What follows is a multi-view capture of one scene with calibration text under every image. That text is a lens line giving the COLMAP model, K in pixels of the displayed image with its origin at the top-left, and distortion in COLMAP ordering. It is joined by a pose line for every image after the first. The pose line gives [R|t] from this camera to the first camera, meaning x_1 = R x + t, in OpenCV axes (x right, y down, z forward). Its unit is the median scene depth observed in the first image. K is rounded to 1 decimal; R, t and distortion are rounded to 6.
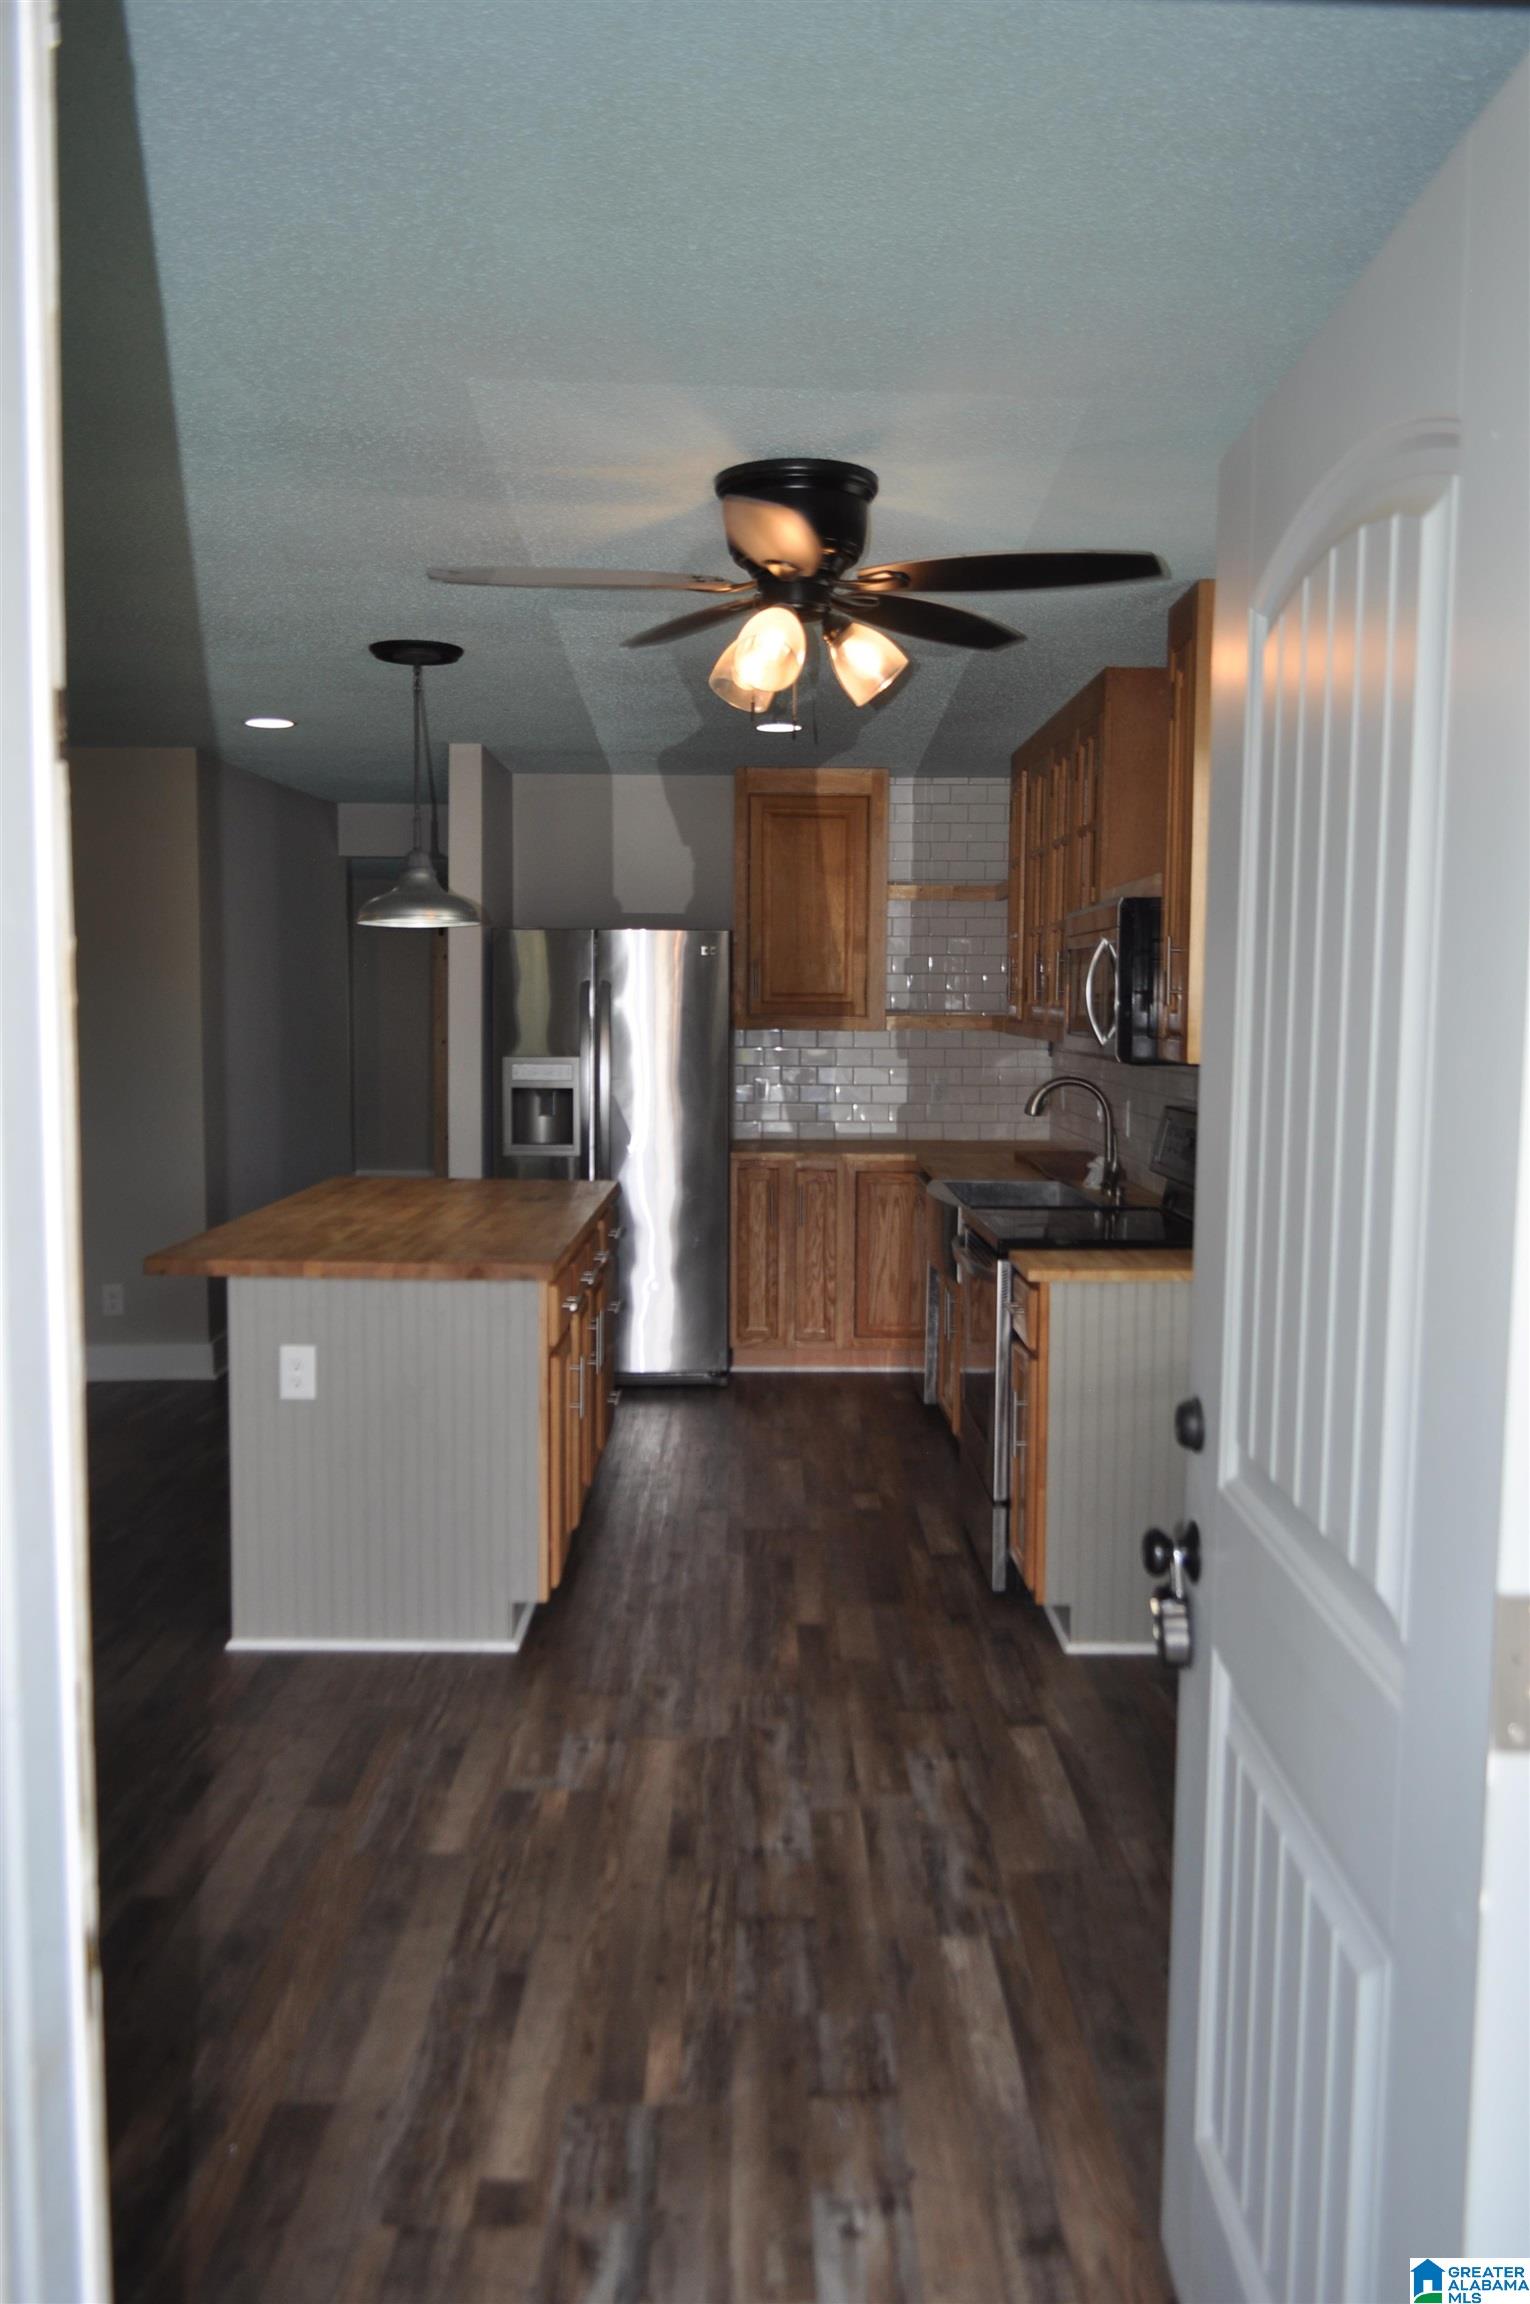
lens RADIAL K [[1797.9, 0, 765.0], [0, 1797.9, 1152.0], [0, 0, 1]] dist [-0.029705, -0.004013]
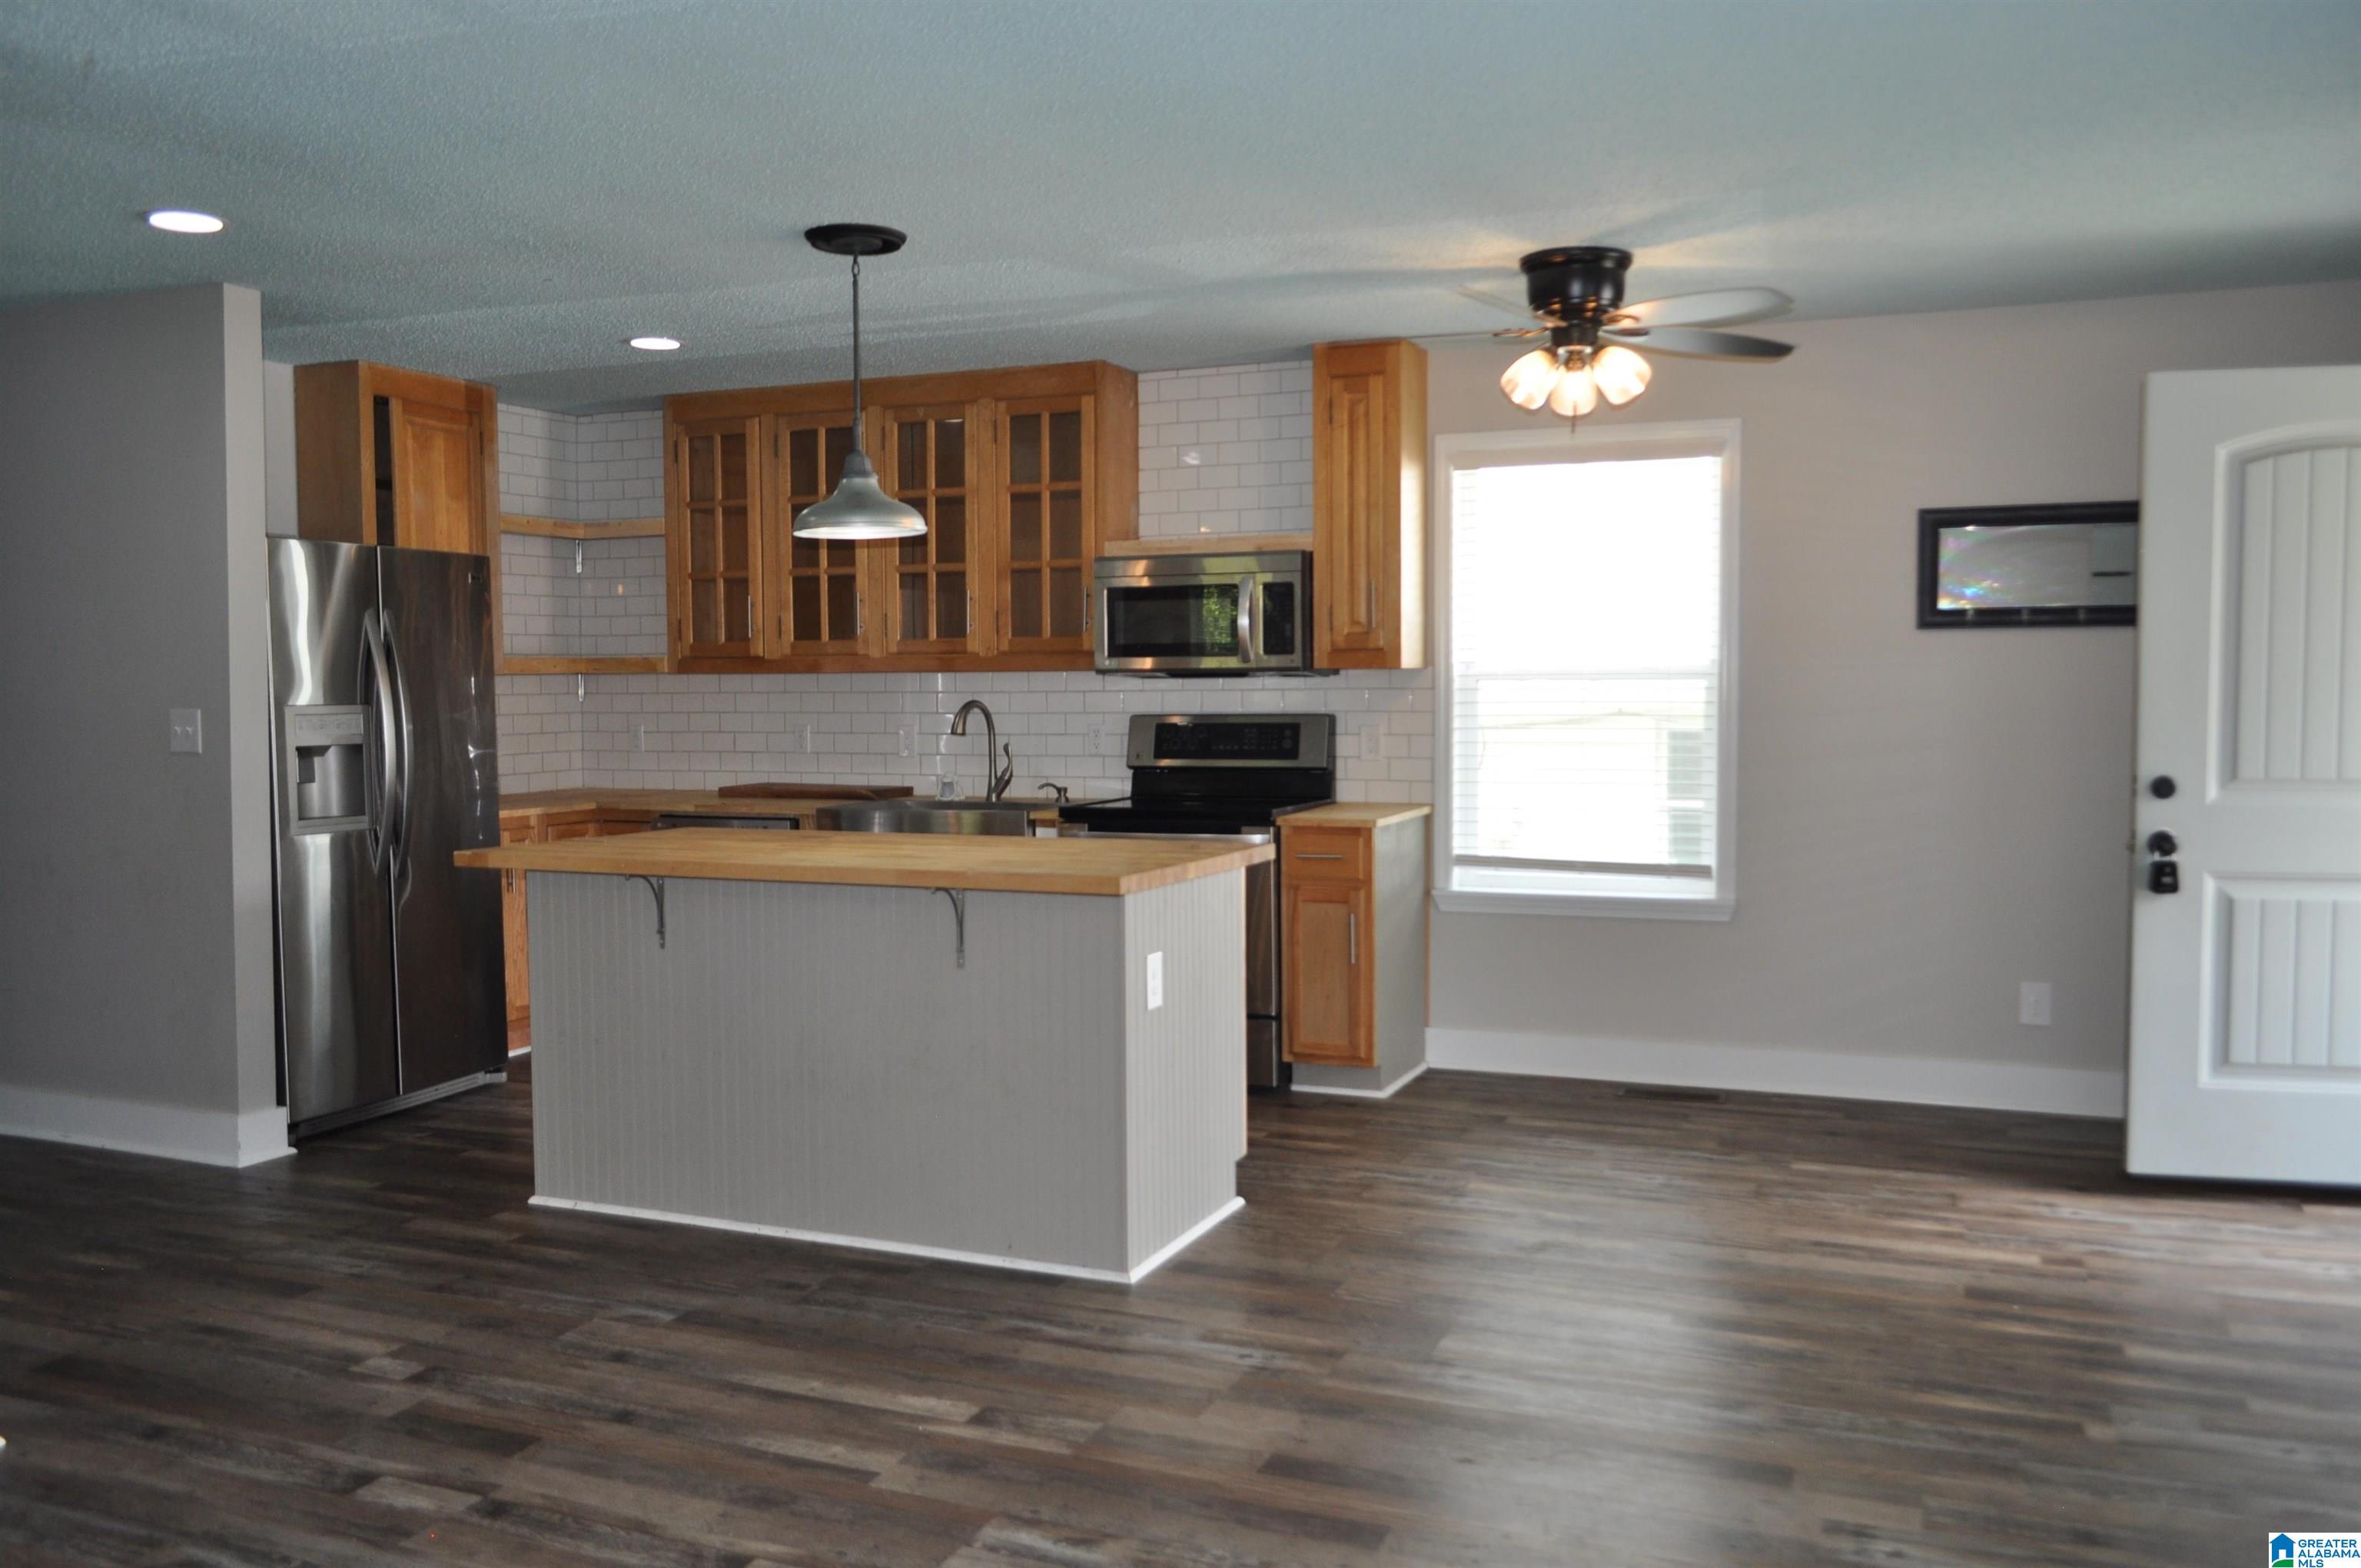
lens RADIAL K [[1813.9, 0, 1236.3], [0, 1813.9, 784.7], [0, 0, 1]] dist [-0.012727, -0.004021]
pose [[0.385958, -0.065945, 0.920156, -1.081965], [0.089522, 0.995412, 0.033789, -0.016077], [-0.918163, 0.069333, 0.390090, 0.515592]]
